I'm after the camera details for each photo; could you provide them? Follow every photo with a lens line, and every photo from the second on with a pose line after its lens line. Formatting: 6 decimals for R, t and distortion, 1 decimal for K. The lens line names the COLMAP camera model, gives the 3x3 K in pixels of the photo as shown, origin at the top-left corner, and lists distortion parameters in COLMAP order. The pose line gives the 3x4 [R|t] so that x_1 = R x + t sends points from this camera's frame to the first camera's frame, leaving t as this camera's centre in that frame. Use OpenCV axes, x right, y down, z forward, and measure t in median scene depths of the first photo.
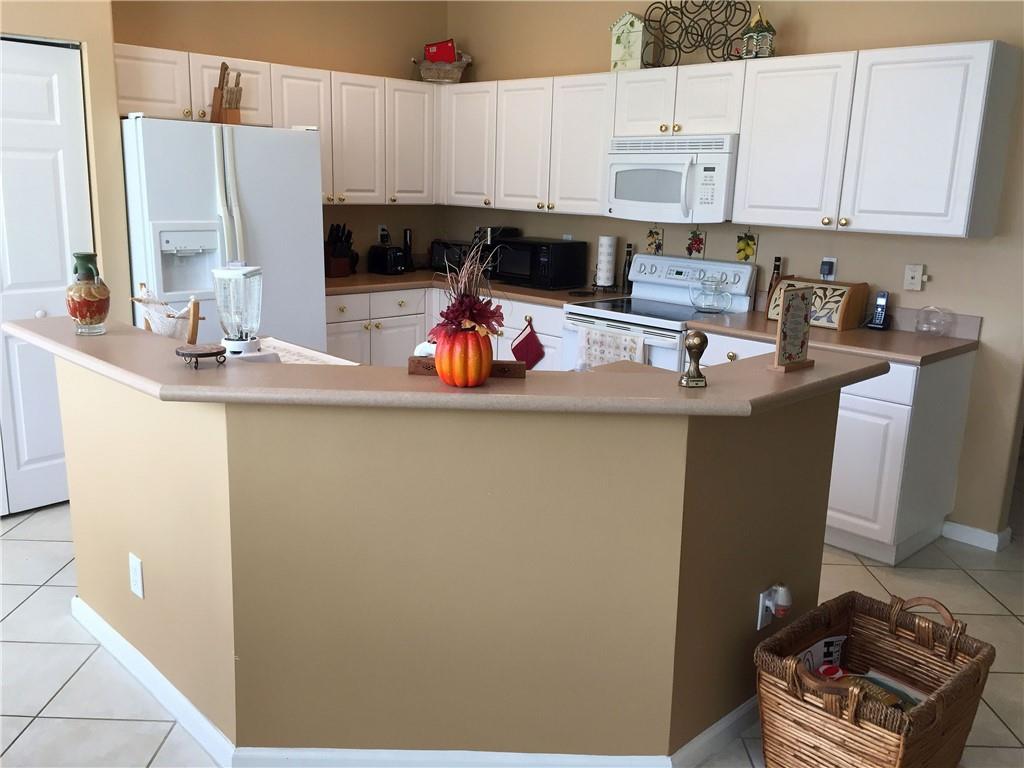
lens RADIAL K [[881.5, 0, 512.8], [0, 881.5, 375.1], [0, 0, 1]] dist [0.092210, -0.117030]
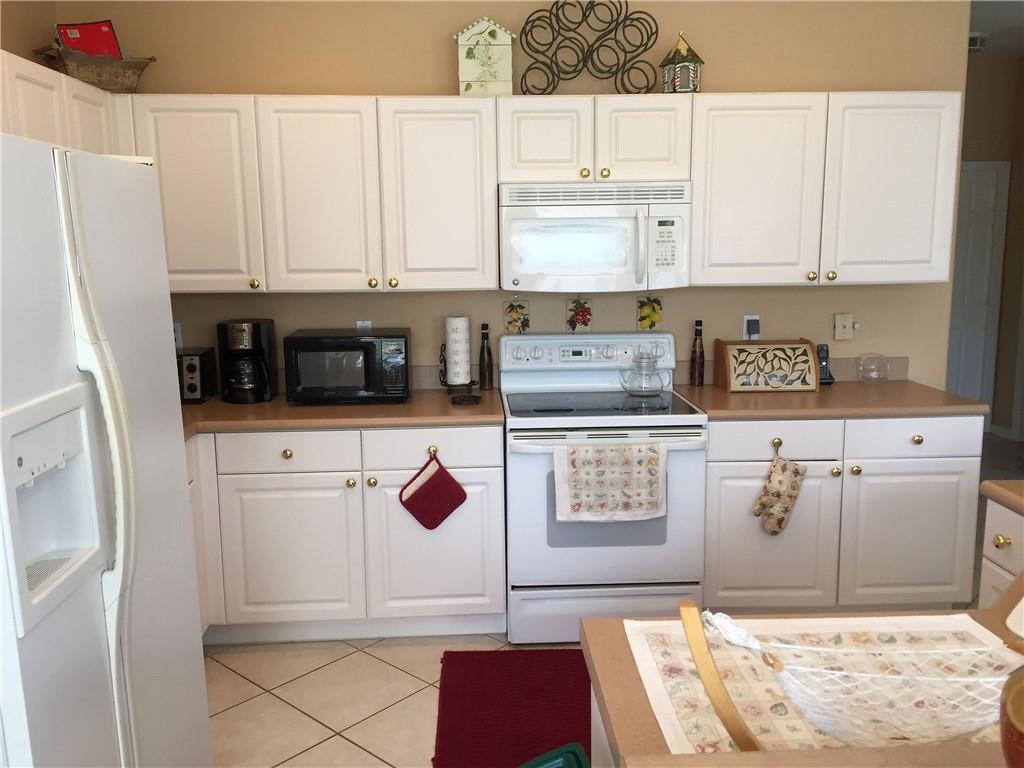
lens RADIAL K [[881.5, 0, 512.8], [0, 881.5, 375.1], [0, 0, 1]] dist [0.092210, -0.117030]
pose [[0.664448, -0.153164, 0.731471, -0.448856], [0.193368, 0.980677, 0.029695, -0.136049], [-0.721885, 0.121712, 0.681225, 0.525657]]
